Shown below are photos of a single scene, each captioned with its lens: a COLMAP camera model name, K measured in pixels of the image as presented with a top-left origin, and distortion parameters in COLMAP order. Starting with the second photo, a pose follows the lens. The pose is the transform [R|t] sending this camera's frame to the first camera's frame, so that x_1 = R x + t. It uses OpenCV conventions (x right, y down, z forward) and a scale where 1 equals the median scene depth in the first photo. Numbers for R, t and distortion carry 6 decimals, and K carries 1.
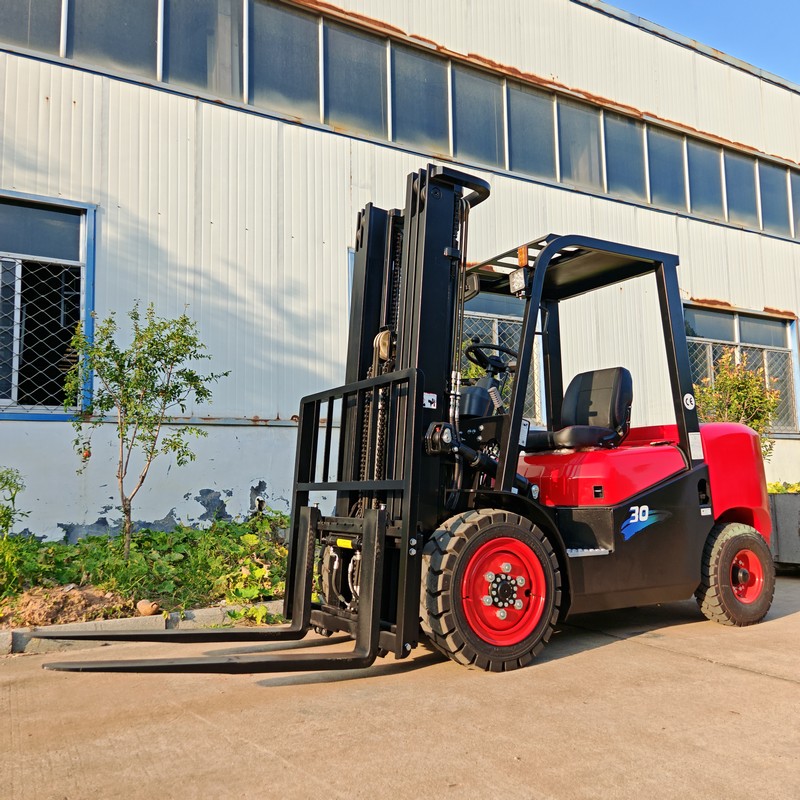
lens RADIAL K [[732.2, 0, 397.2], [0, 732.2, 394.2], [0, 0, 1]] dist [0.088034, -0.094982]
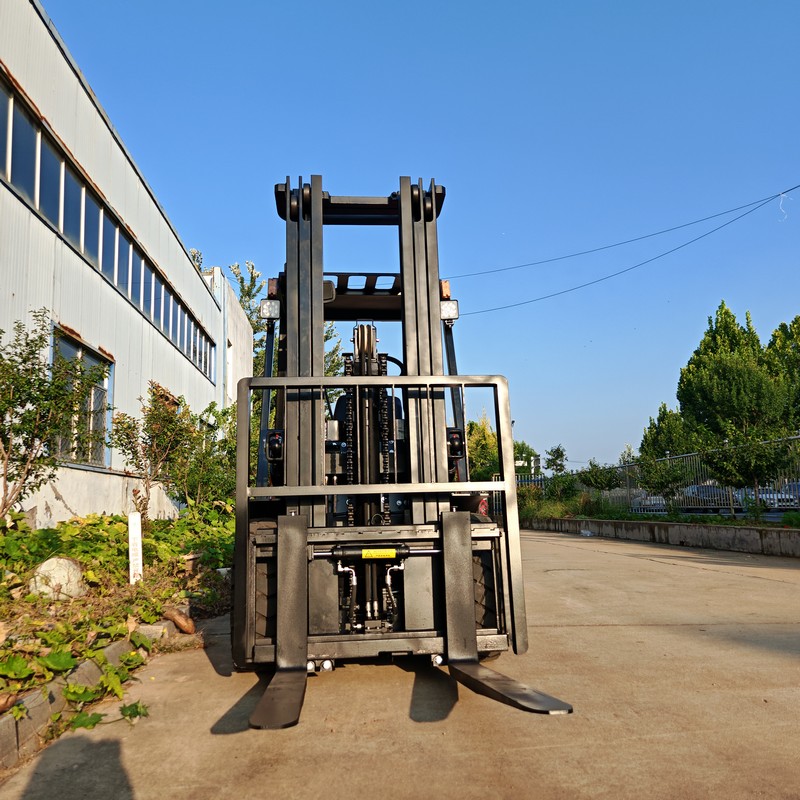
lens RADIAL K [[732.2, 0, 397.2], [0, 732.2, 394.2], [0, 0, 1]] dist [0.088034, -0.094982]
pose [[0.439731, 0.143900, 0.886526, -0.885893], [-0.092746, 0.989079, -0.114543, 0.113909], [-0.893328, -0.031854, 0.448275, 0.597601]]
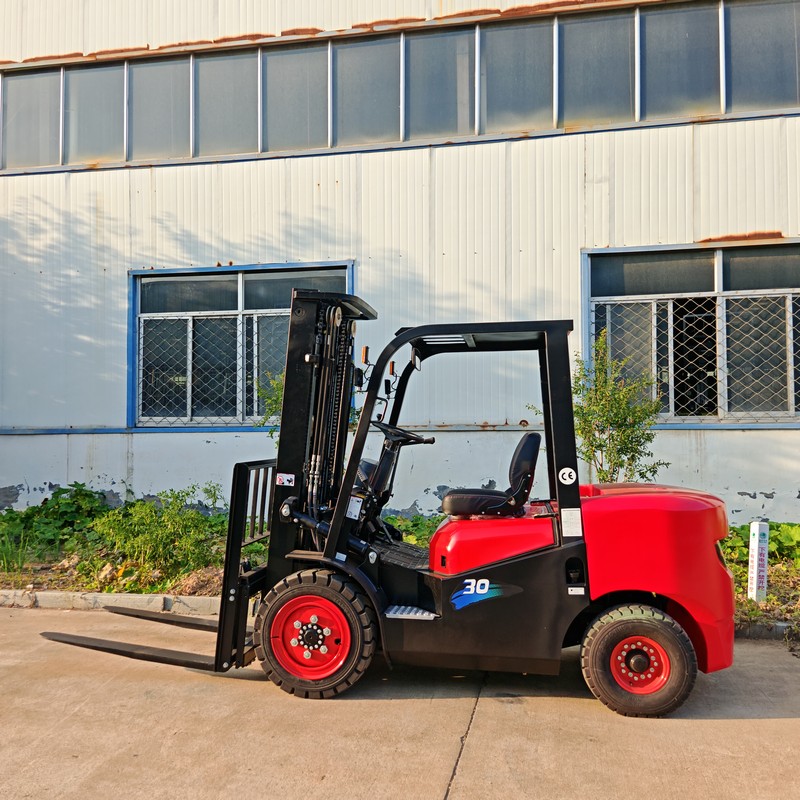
lens RADIAL K [[734.1, 0, 393.3], [0, 734.1, 397.2], [0, 0, 1]] dist [0.092969, -0.099843]
pose [[0.753805, -0.012115, -0.656986, 1.034154], [0.068574, 0.995821, 0.060316, -0.200767], [0.653510, -0.090519, 0.751486, 0.159250]]
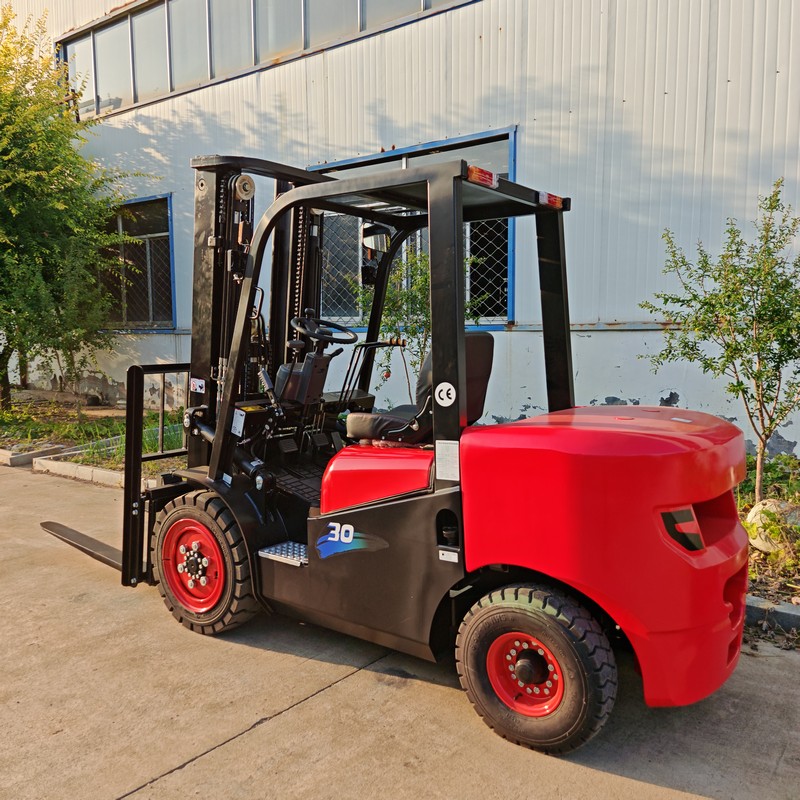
lens RADIAL K [[732.2, 0, 397.2], [0, 732.2, 394.2], [0, 0, 1]] dist [0.088034, -0.094982]
pose [[0.379959, 0.096585, -0.919947, 1.190105], [0.108719, 0.982977, 0.148107, -0.112166], [0.918592, -0.156291, 0.362991, 0.864300]]
